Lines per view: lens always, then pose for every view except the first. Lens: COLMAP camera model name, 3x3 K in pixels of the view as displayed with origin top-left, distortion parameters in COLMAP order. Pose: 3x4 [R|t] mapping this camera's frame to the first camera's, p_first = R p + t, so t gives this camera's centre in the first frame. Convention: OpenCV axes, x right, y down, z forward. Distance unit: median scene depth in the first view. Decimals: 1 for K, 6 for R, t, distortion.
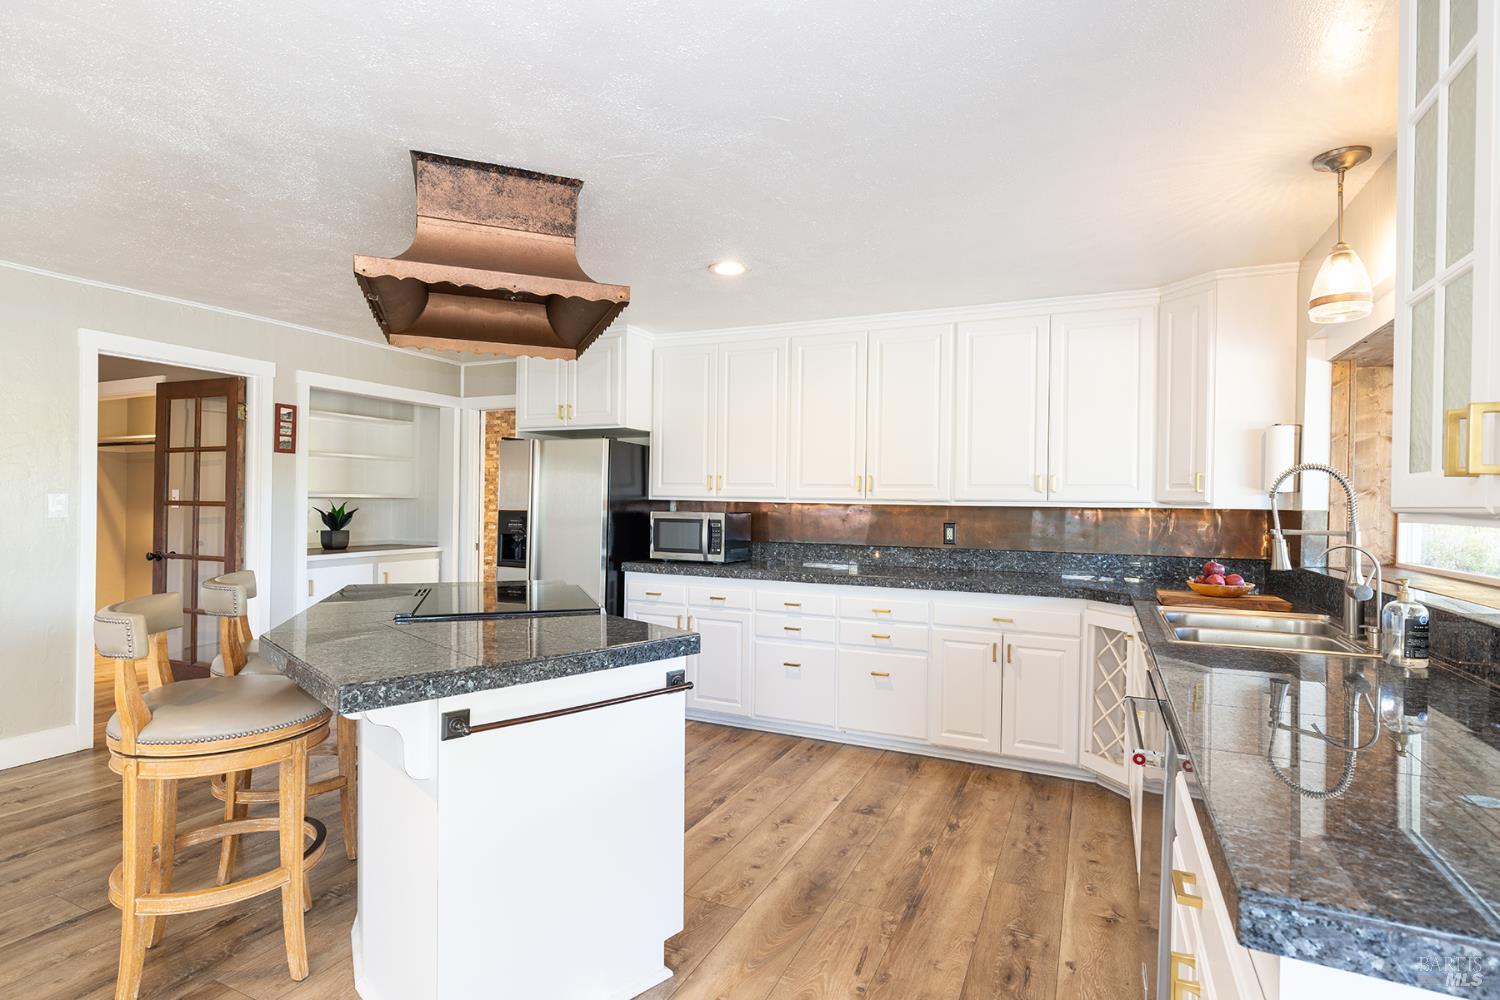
lens RADIAL K [[733.1, 0, 763.0], [0, 733.1, 502.8], [0, 0, 1]] dist [-0.001206, -0.000059]
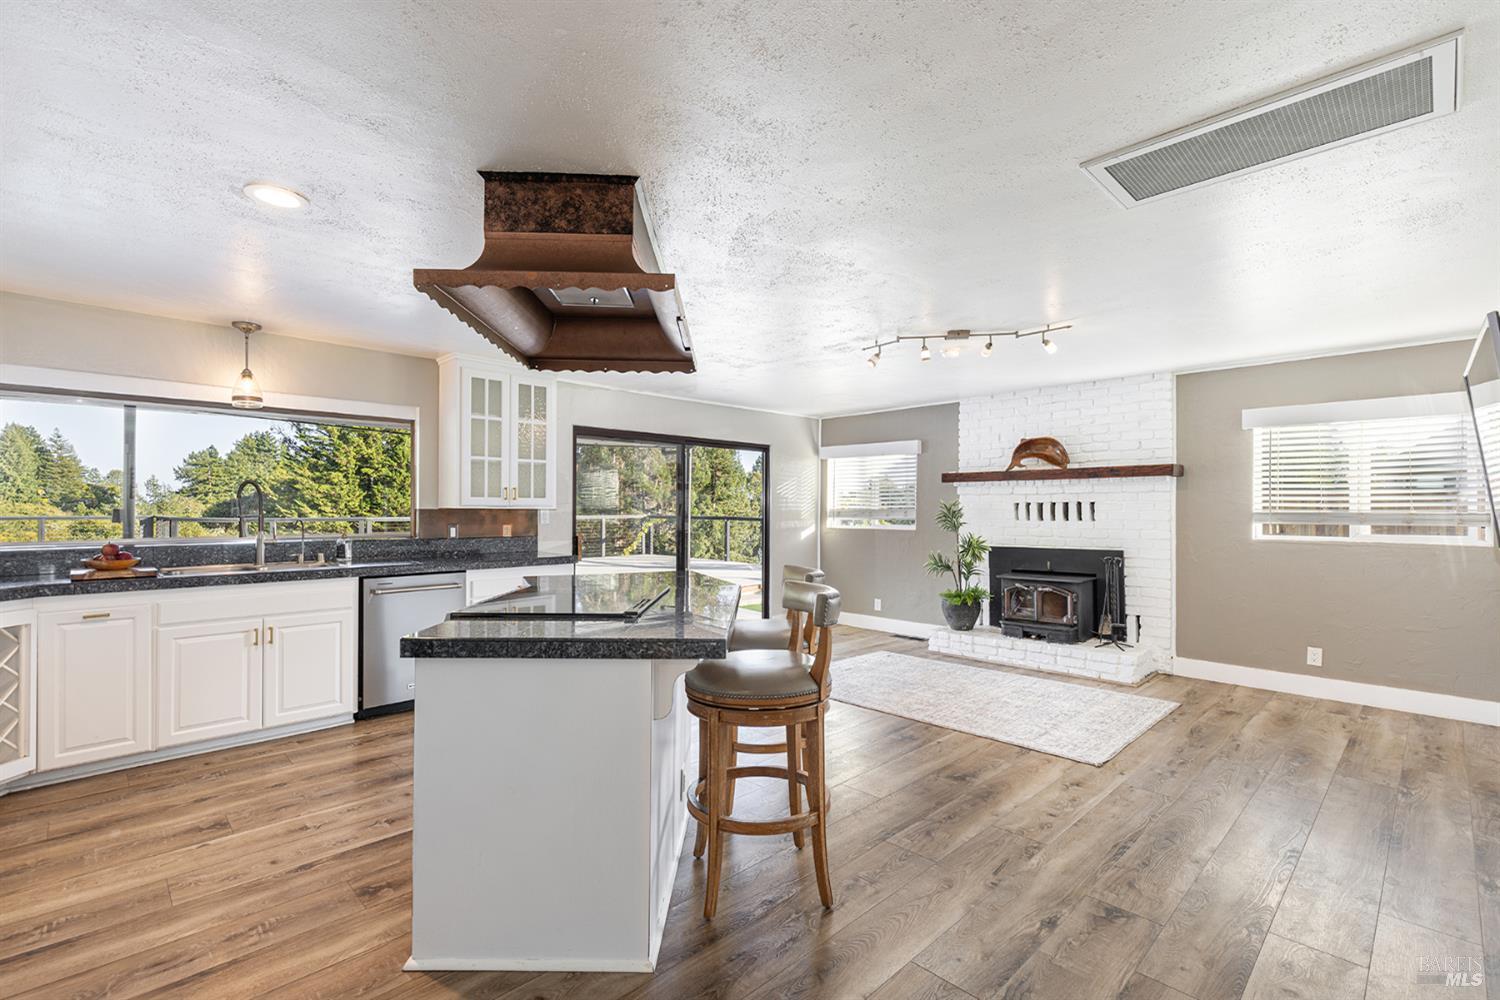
lens RADIAL K [[677.1, 0, 758.5], [0, 677.1, 503.9], [0, 0, 1]] dist [0.009328, -0.000202]
pose [[-0.935141, -0.014349, 0.353984, -0.566183], [-0.015719, 0.999876, -0.000994, -0.005121], [-0.353926, -0.006494, -0.935251, 1.089780]]
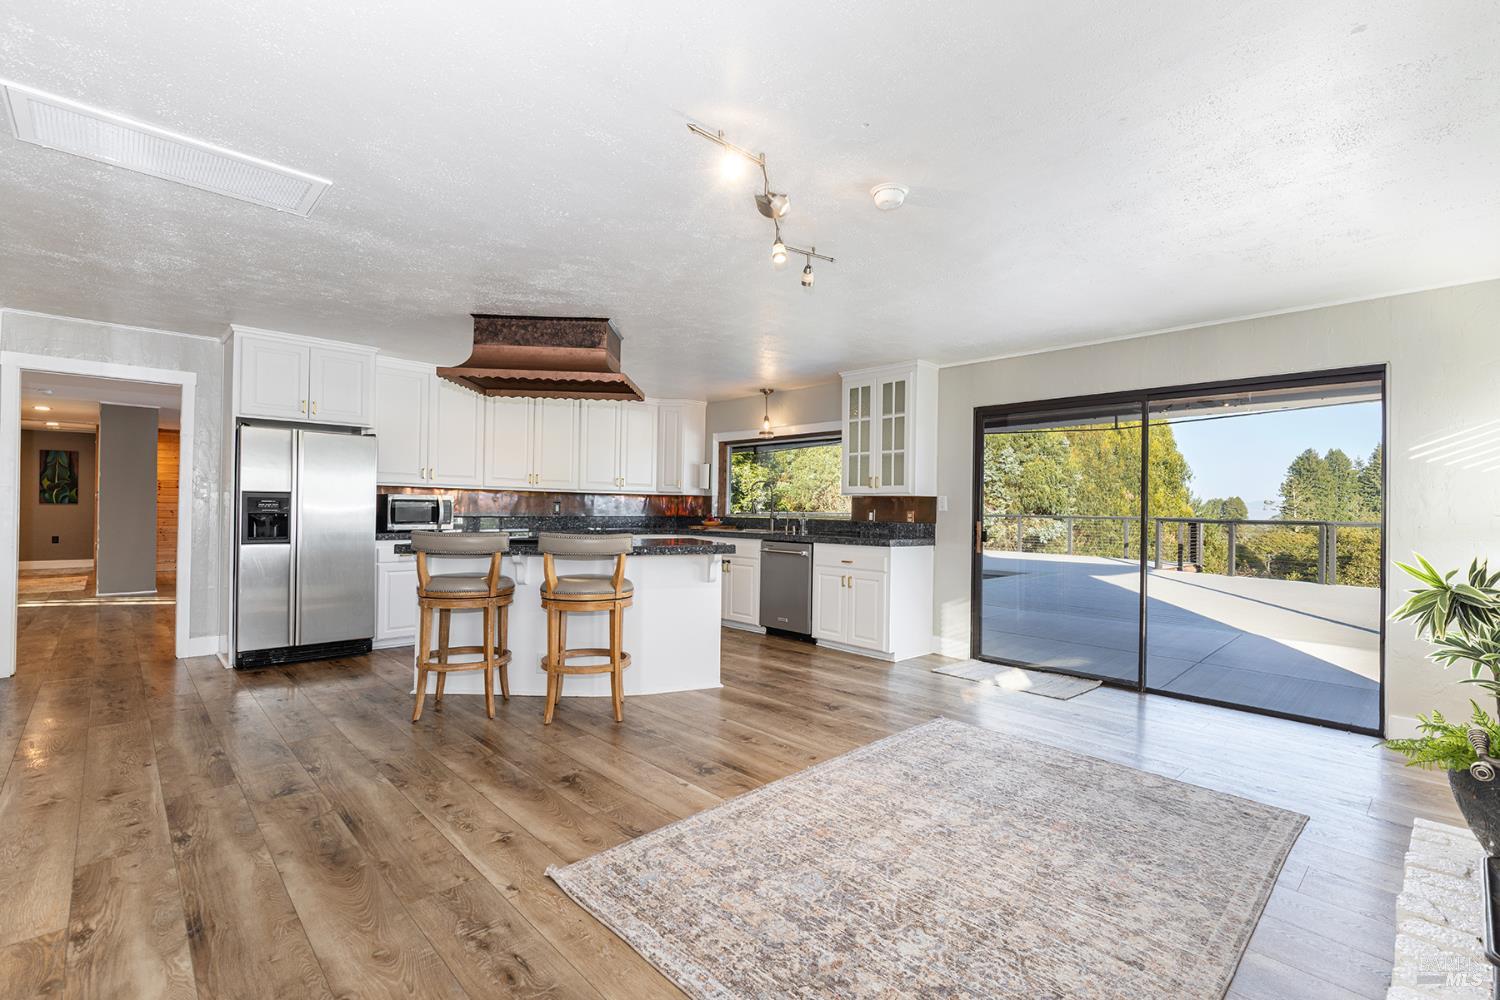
lens RADIAL K [[675.9, 0, 755.1], [0, 675.9, 503.6], [0, 0, 1]] dist [0.007619, -0.001388]
pose [[0.371904, -0.000799, 0.928271, -1.037899], [-0.007798, 0.999962, 0.003984, 0.019277], [-0.928239, -0.008720, 0.371883, -0.054142]]
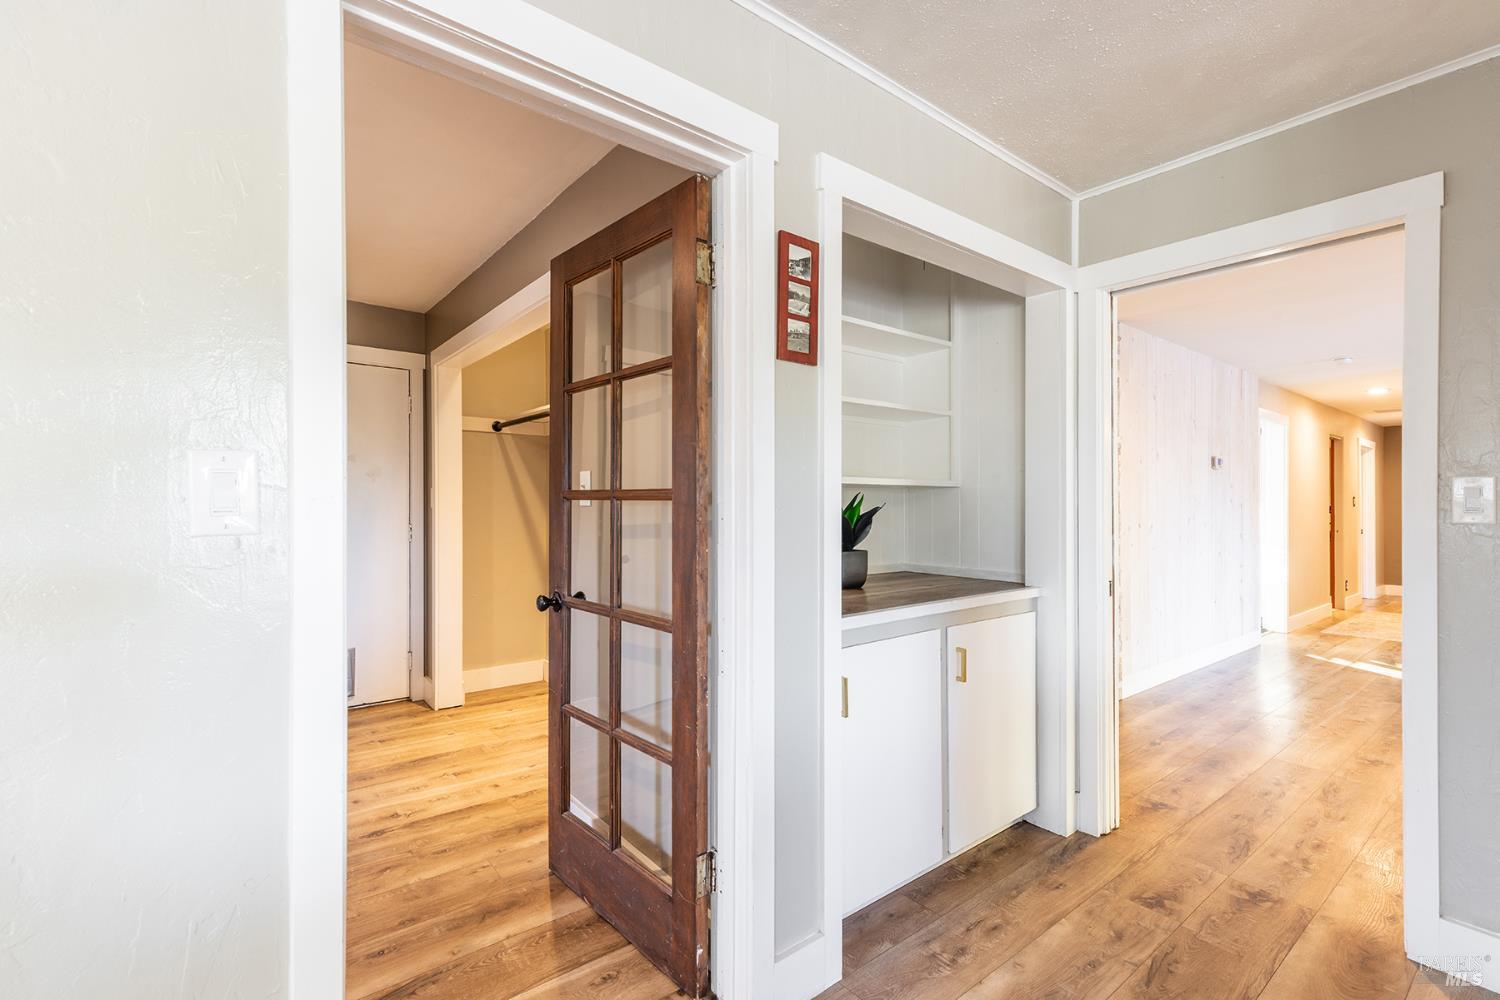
lens RADIAL K [[675.9, 0, 755.1], [0, 675.9, 503.6], [0, 0, 1]] dist [0.007619, -0.001388]
pose [[0.894104, -0.010019, -0.447748, -0.525518], [0.010587, 0.999943, -0.001233, 0.007740], [0.447734, -0.003638, 0.894159, 0.684811]]
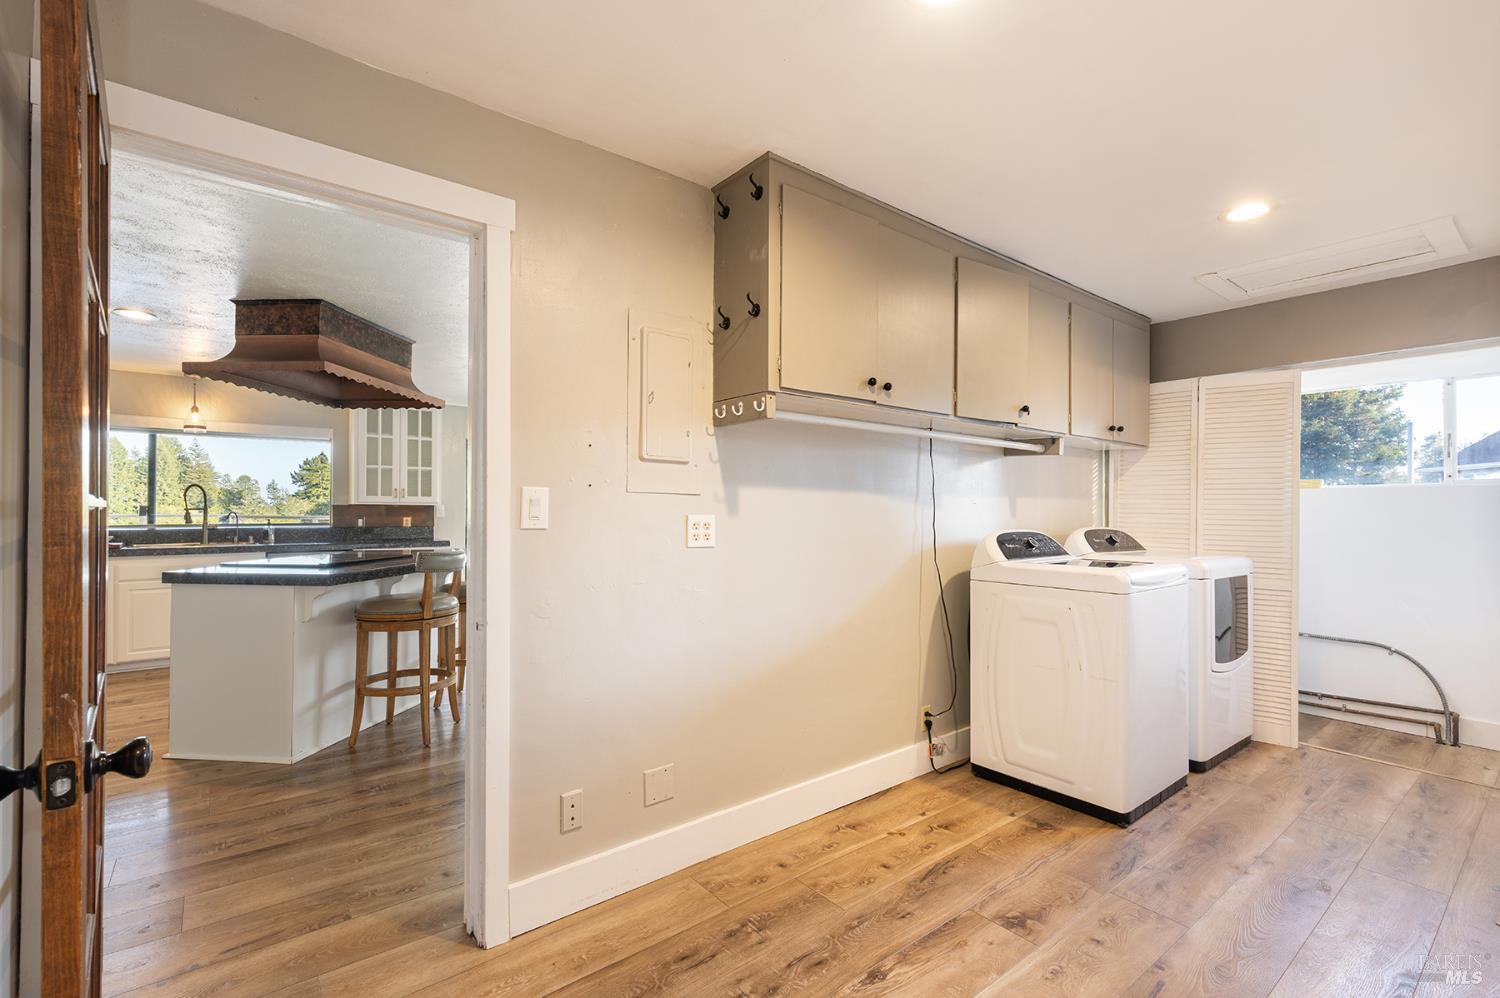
lens RADIAL K [[671.6, 0, 759.1], [0, 671.6, 502.5], [0, 0, 1]] dist [0.012412, -0.005757]
pose [[-0.893771, -0.011746, 0.448370, -1.130970], [-0.015074, 0.999879, -0.003853, -0.002794], [-0.448270, -0.010202, -0.893840, 1.146442]]
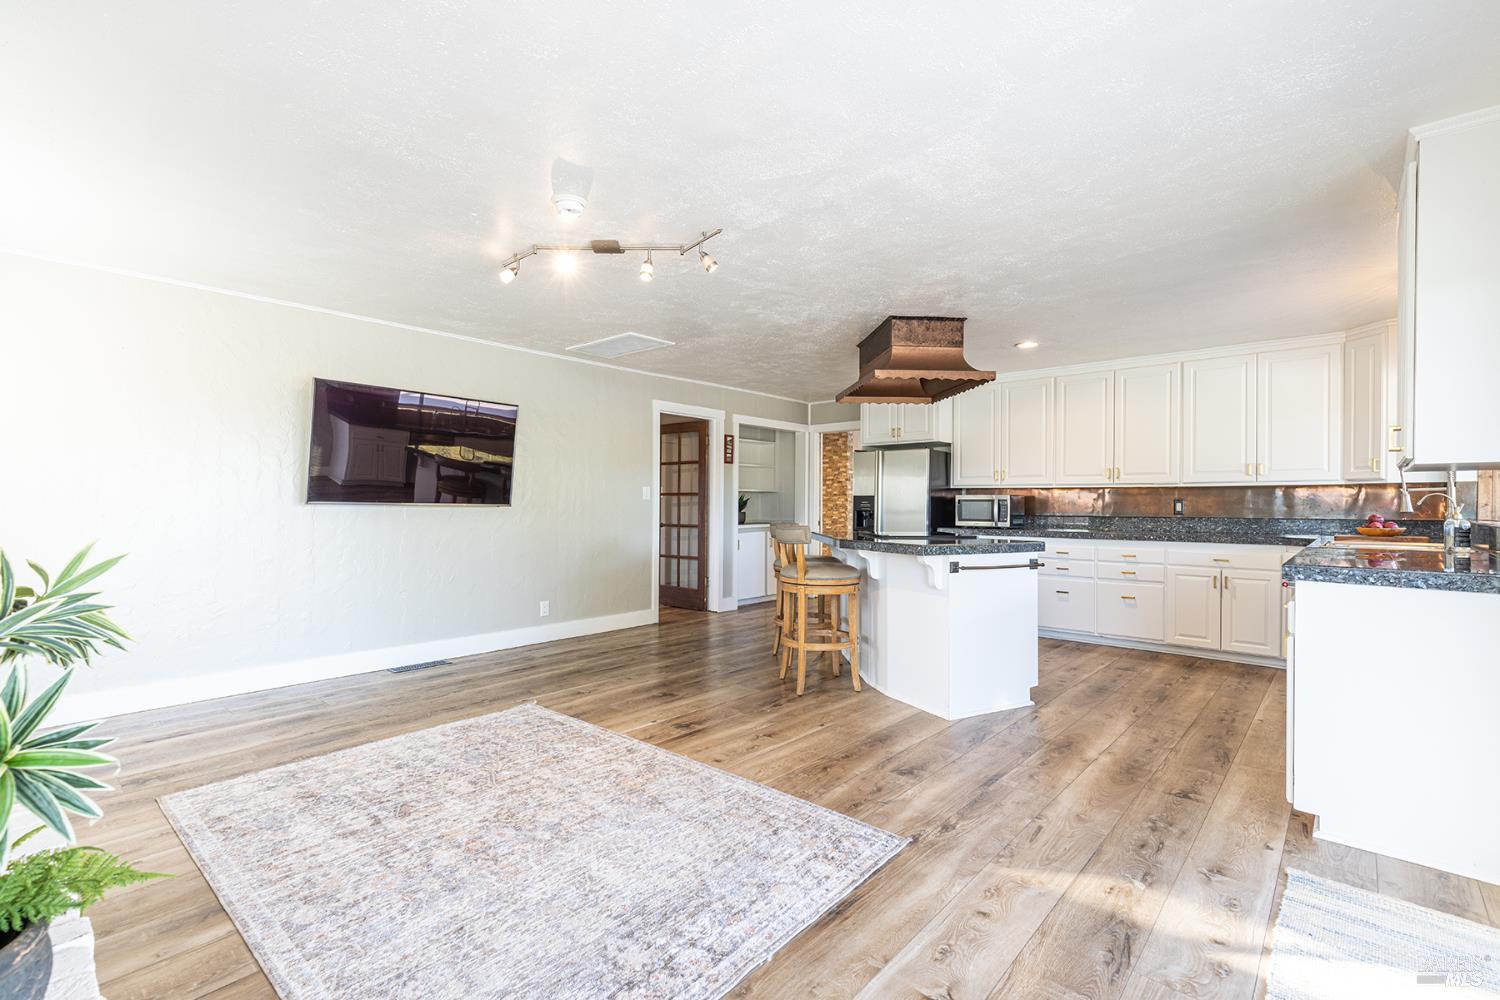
lens RADIAL K [[671.6, 0, 759.1], [0, 671.6, 503.5], [0, 0, 1]] dist [0.012412, -0.005757]
pose [[0.956270, -0.009105, -0.292344, -0.136775], [0.007776, 0.999953, -0.005706, 0.034466], [0.292382, 0.003184, 0.956296, -0.473766]]
